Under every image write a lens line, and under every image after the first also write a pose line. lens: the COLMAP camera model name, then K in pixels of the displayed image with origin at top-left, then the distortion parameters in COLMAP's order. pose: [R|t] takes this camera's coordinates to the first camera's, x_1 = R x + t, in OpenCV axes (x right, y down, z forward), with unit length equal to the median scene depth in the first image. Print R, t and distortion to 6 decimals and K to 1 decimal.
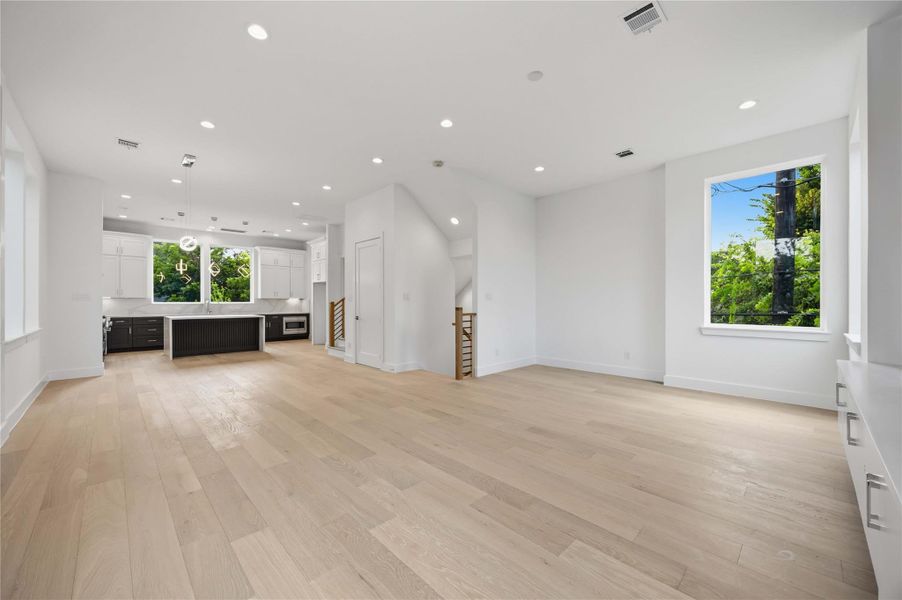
lens RADIAL K [[352.1, 0, 451.0], [0, 352.1, 300.0], [0, 0, 1]] dist [-0.000329, -0.000027]
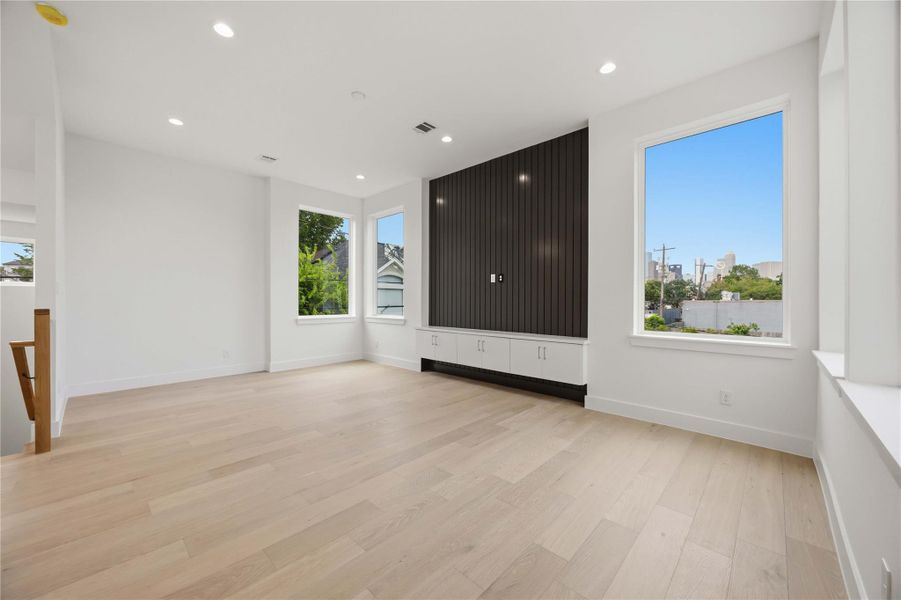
lens RADIAL K [[343.3, 0, 450.5], [0, 343.3, 300.0], [0, 0, 1]] dist [-0.000430, -0.000083]
pose [[-0.047481, 0.000071, 0.998872, -1.114432], [-0.007763, 0.999970, -0.000440, 0.009718], [-0.998842, -0.007776, -0.047479, 1.003990]]
